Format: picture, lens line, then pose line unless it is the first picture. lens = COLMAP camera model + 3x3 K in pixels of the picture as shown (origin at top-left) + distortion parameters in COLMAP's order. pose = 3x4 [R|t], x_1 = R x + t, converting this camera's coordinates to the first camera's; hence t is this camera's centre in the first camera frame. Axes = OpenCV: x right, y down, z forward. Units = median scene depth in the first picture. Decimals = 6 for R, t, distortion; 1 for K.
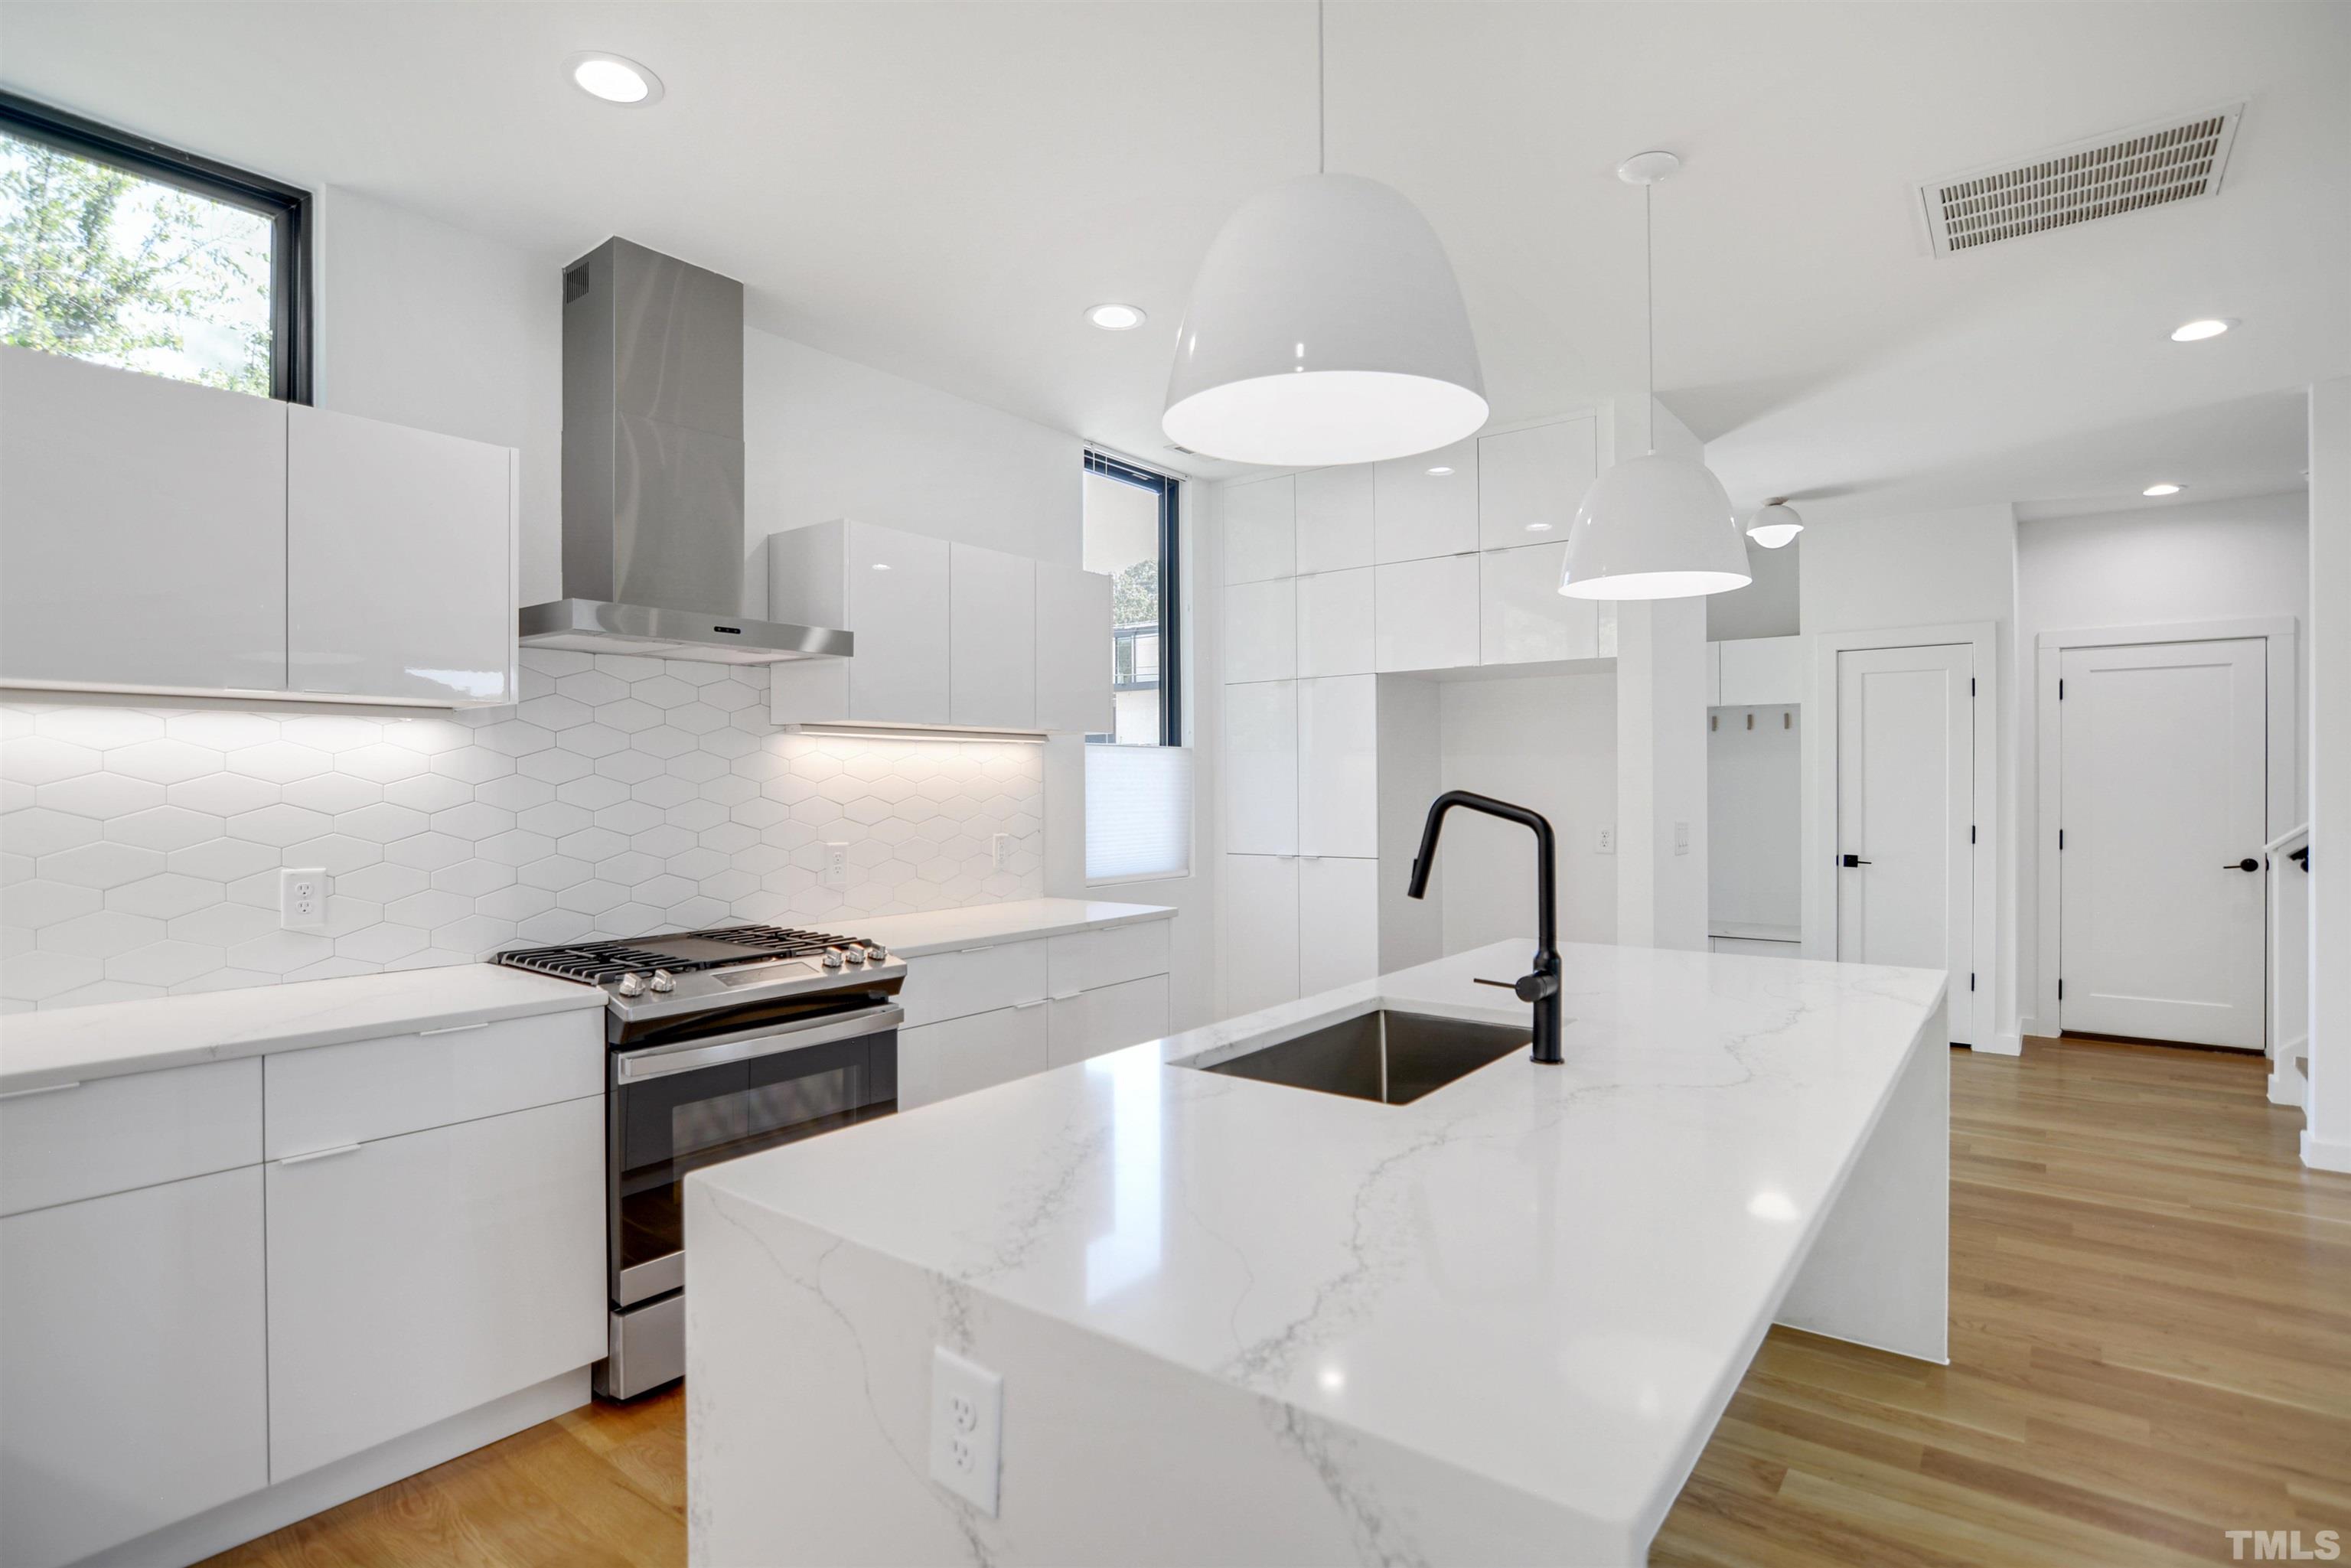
lens RADIAL K [[1154.9, 0, 1166.8], [0, 1154.9, 786.9], [0, 0, 1]] dist [-0.030196, 0.011435]
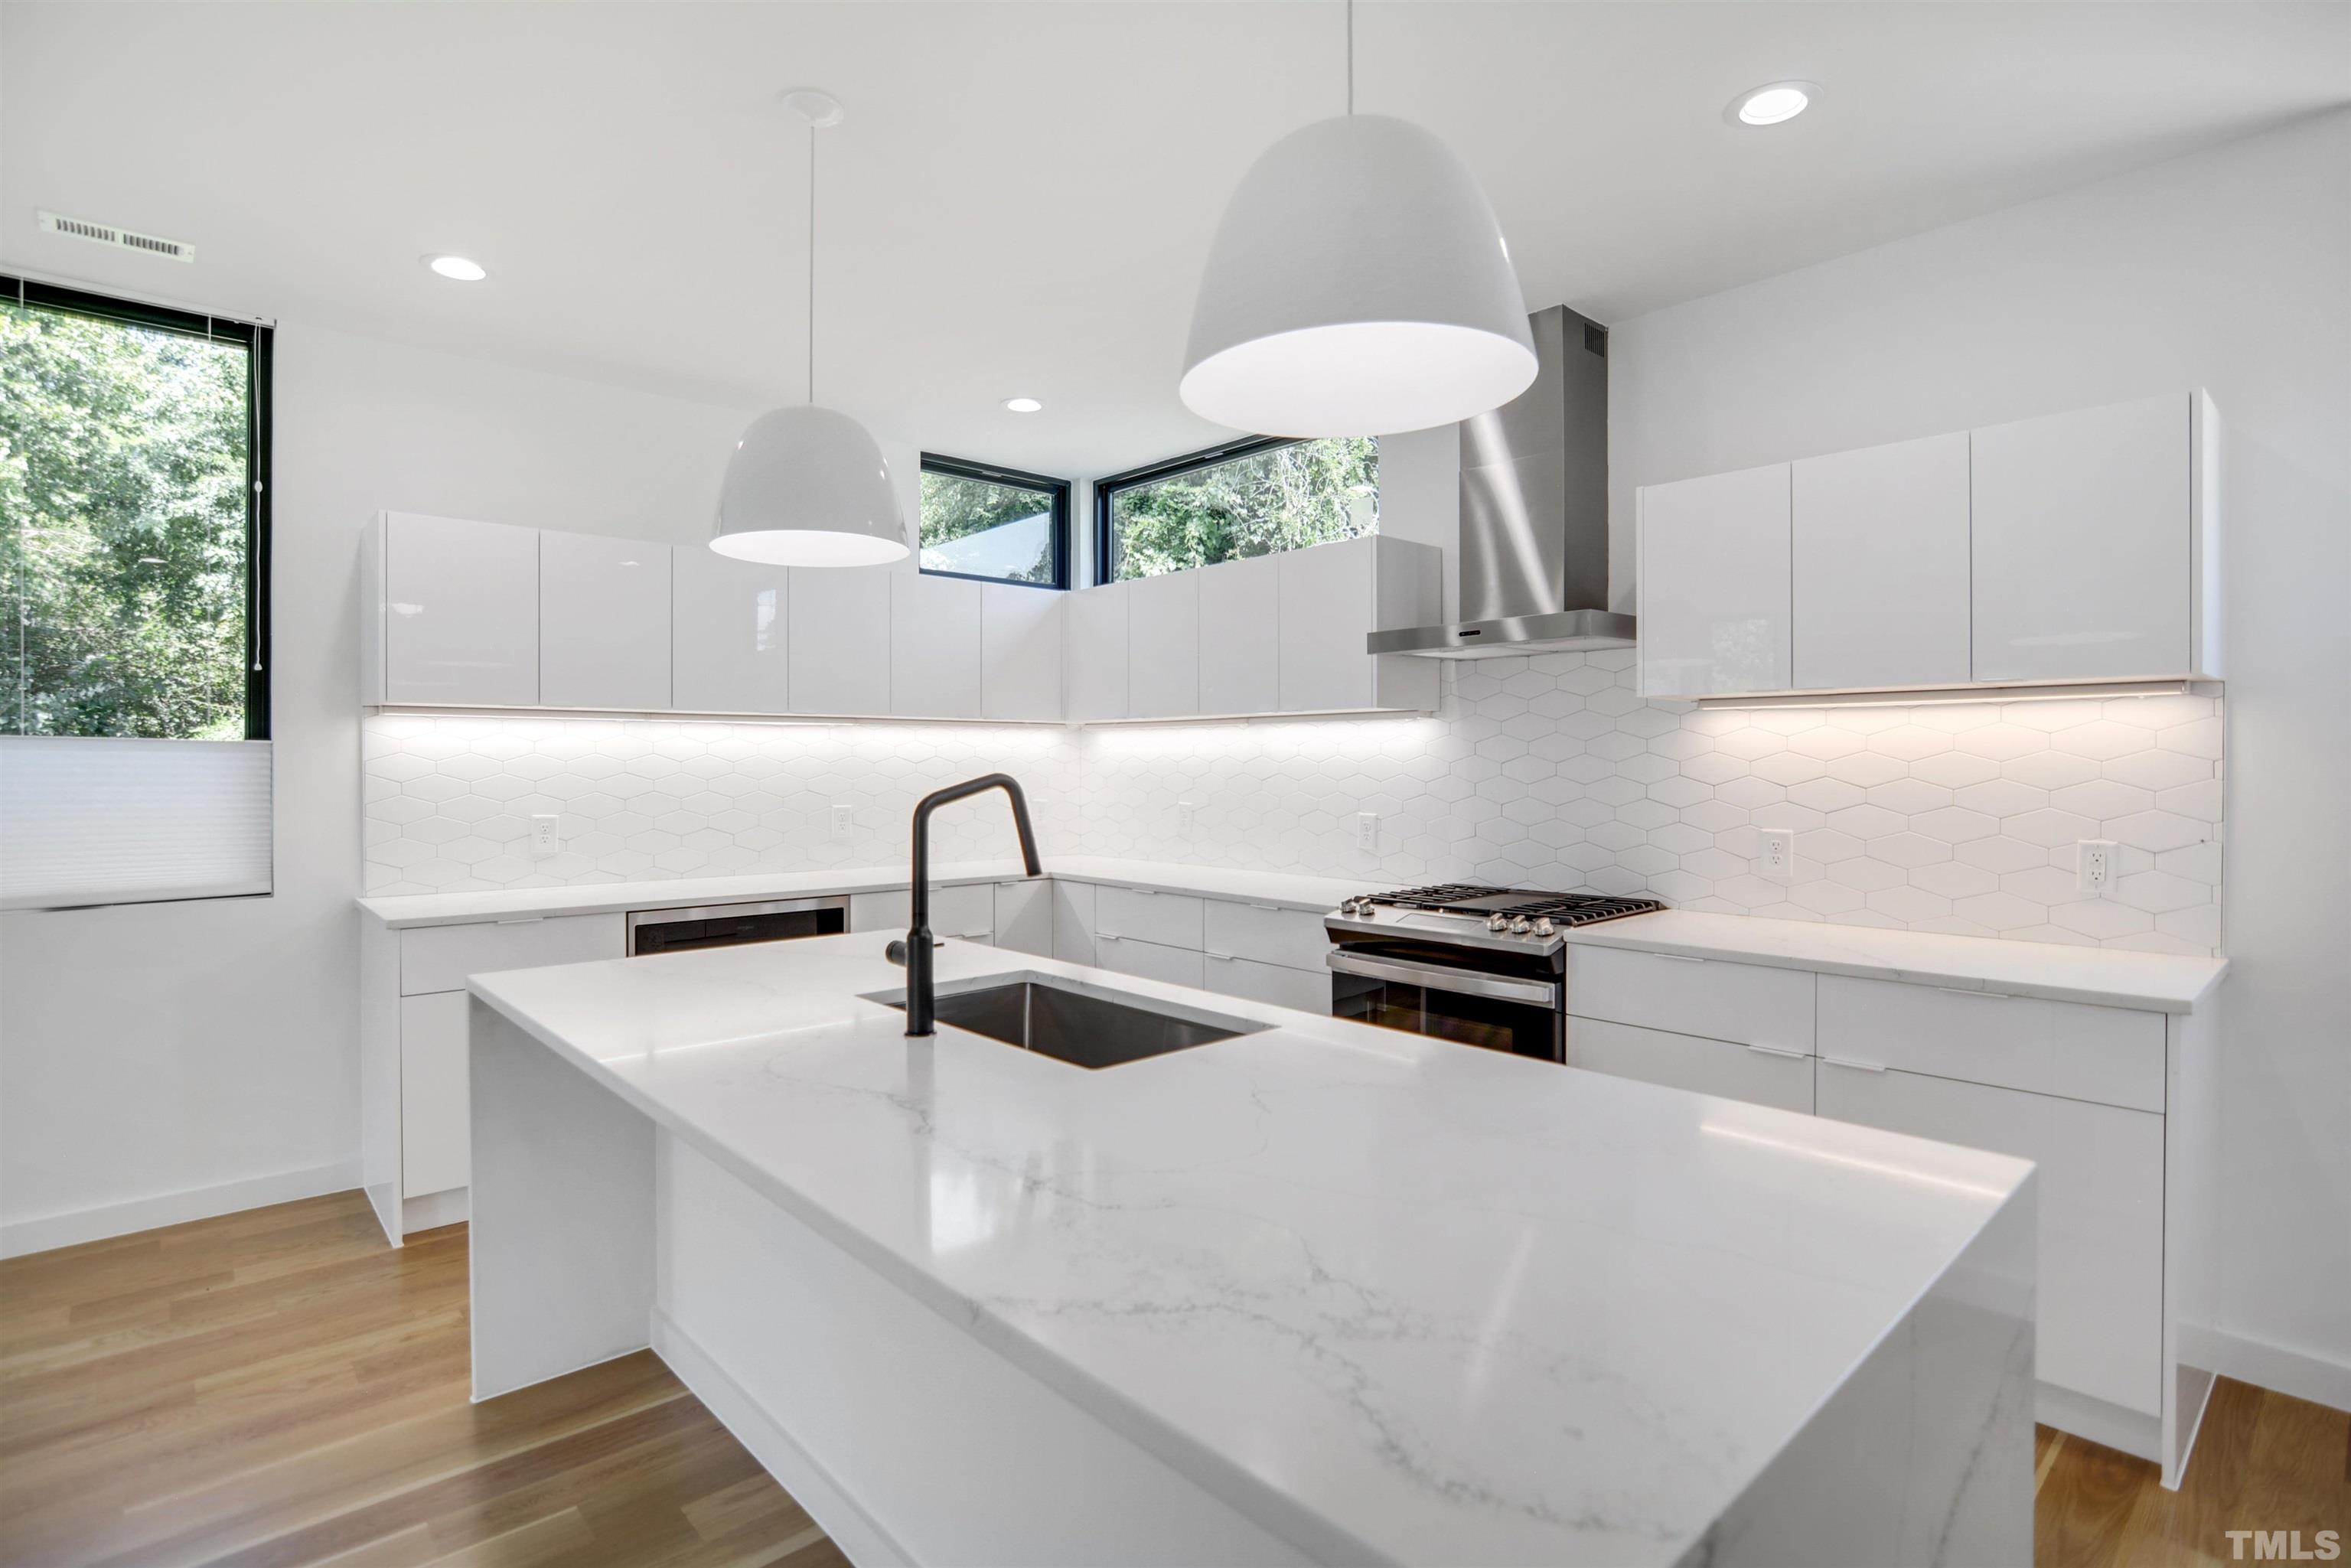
lens RADIAL K [[1154.9, 0, 1191.1], [0, 1154.9, 771.9], [0, 0, 1]] dist [-0.030196, 0.011435]
pose [[-0.171586, 0.009268, -0.985126, 0.599394], [0.000770, 0.999957, 0.009274, -0.003522], [0.985169, 0.000833, -0.171586, 0.650757]]
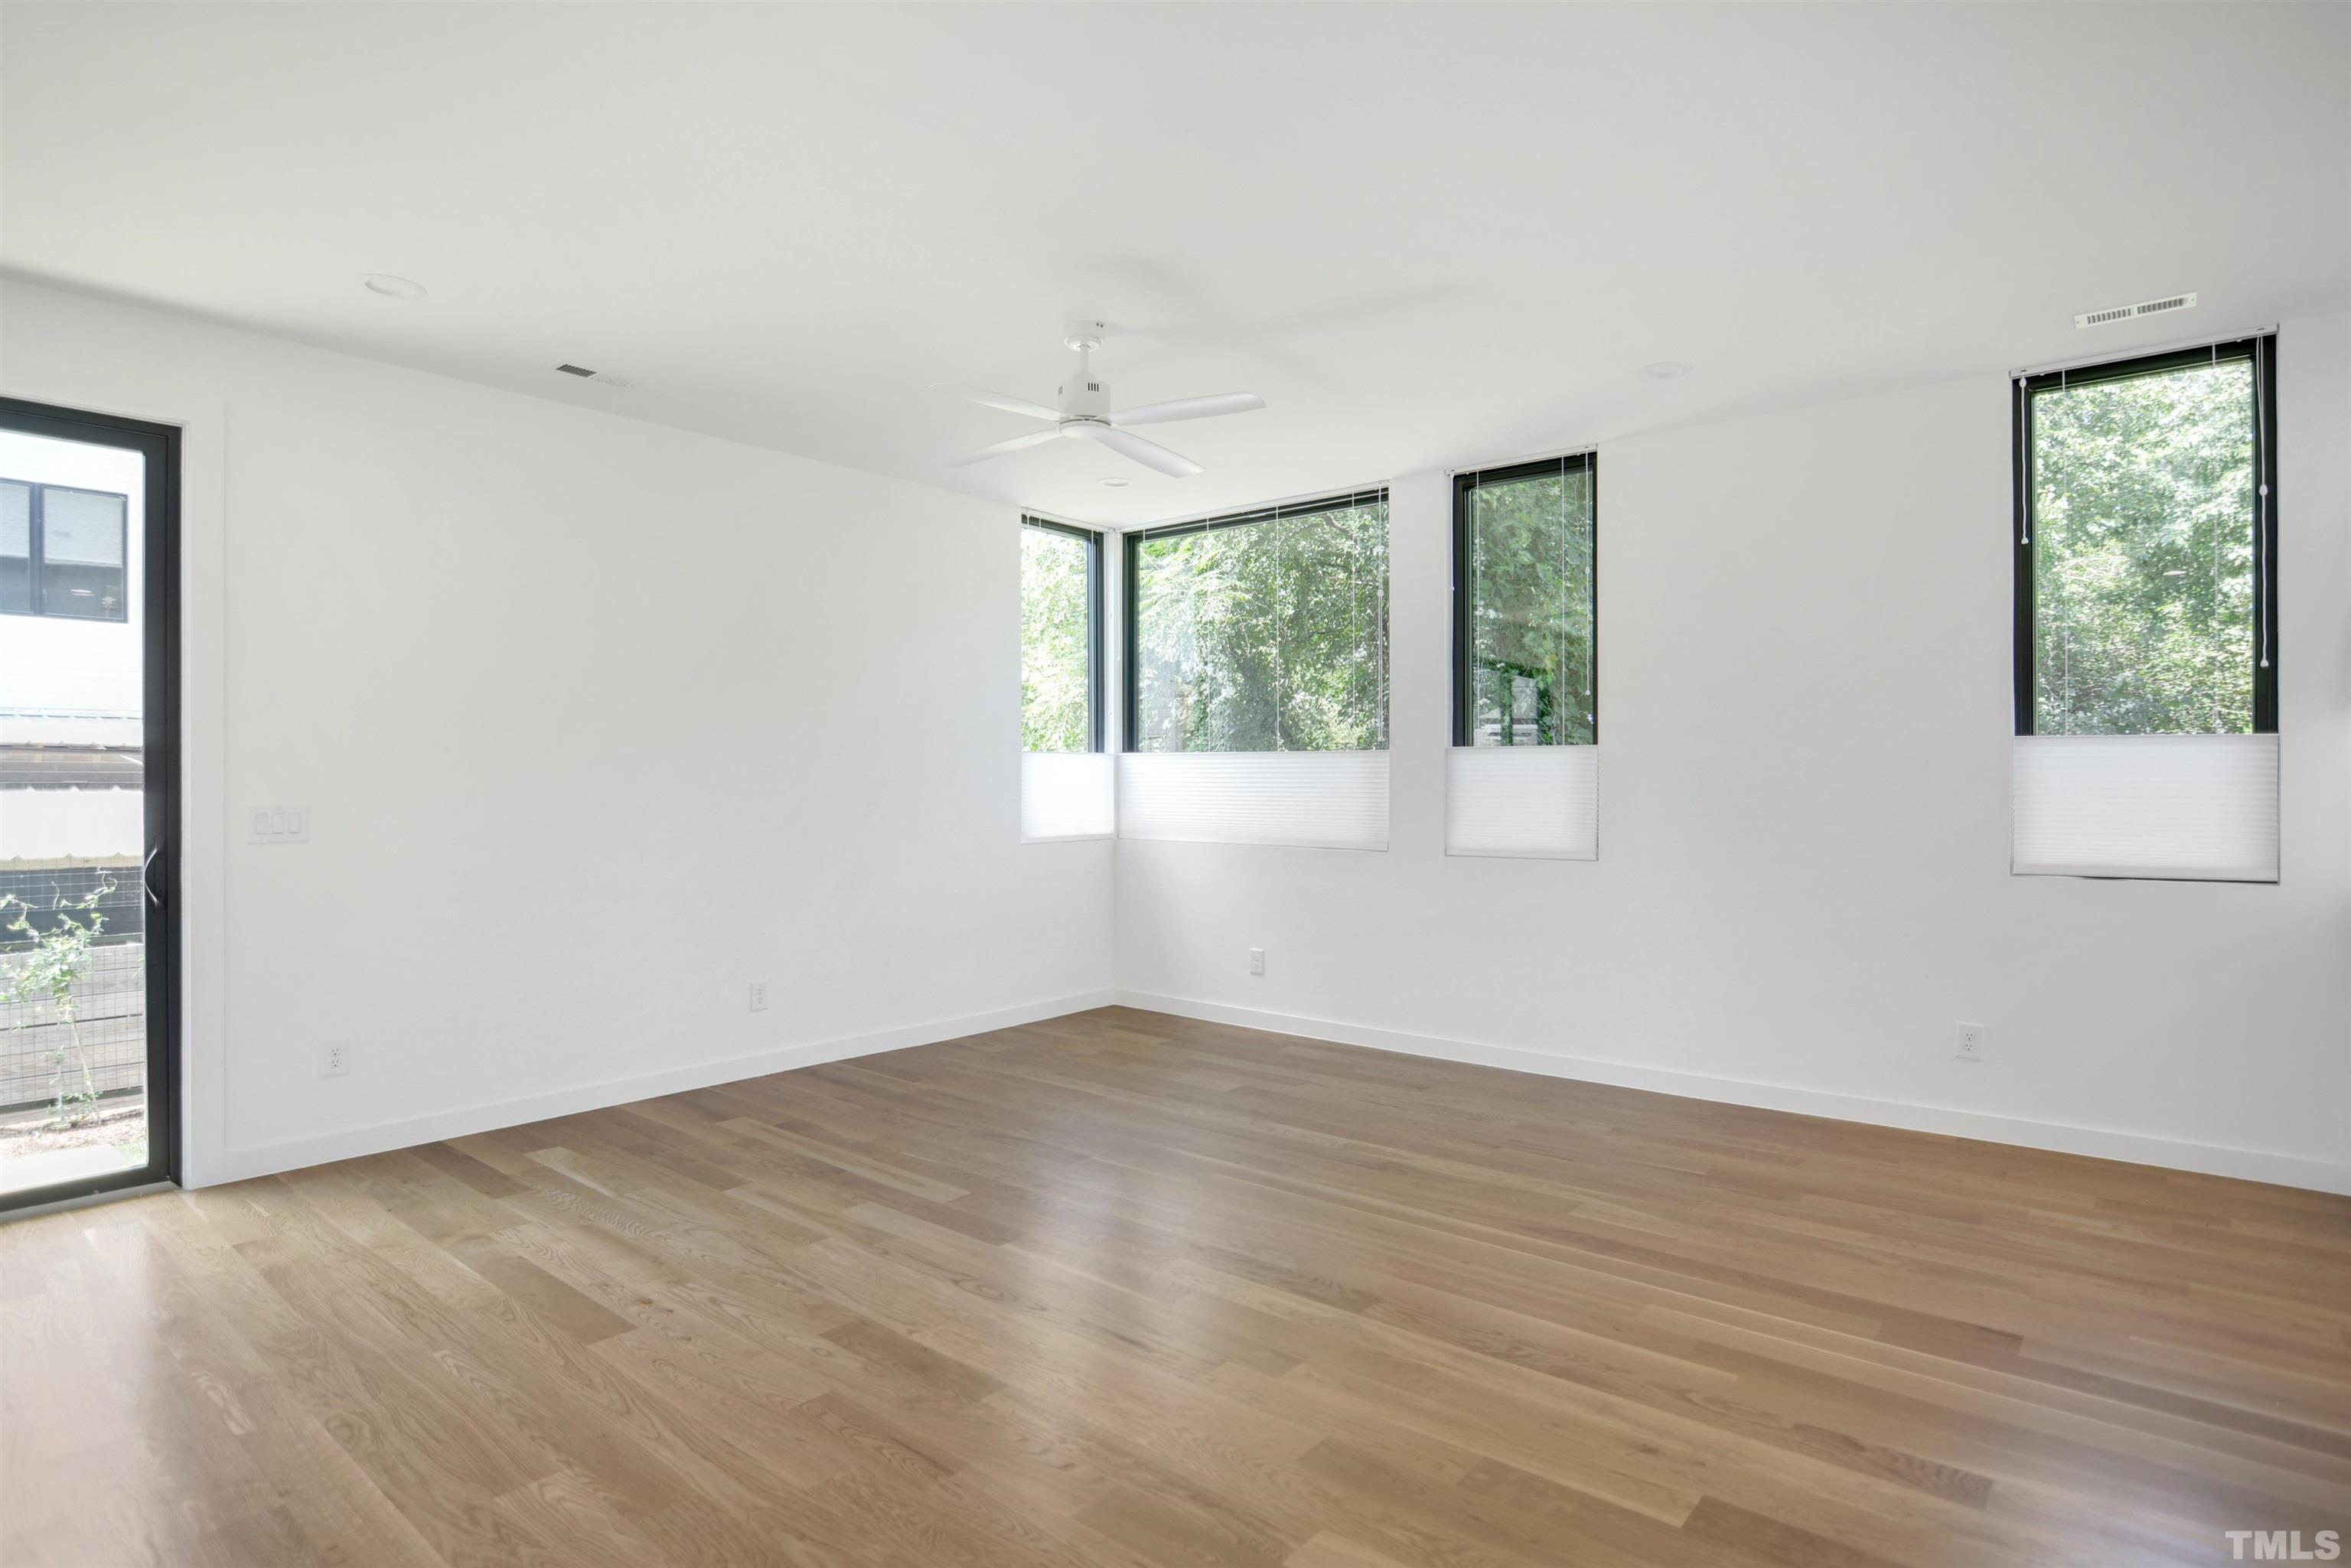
lens RADIAL K [[1226.3, 0, 1160.3], [0, 1226.3, 781.9], [0, 0, 1]] dist [-0.019639, -0.000078]
pose [[-0.999063, 0.005462, 0.042936, 0.707270], [0.005450, 0.999985, -0.000398, 0.014527], [-0.042937, -0.000164, -0.999078, 0.804231]]
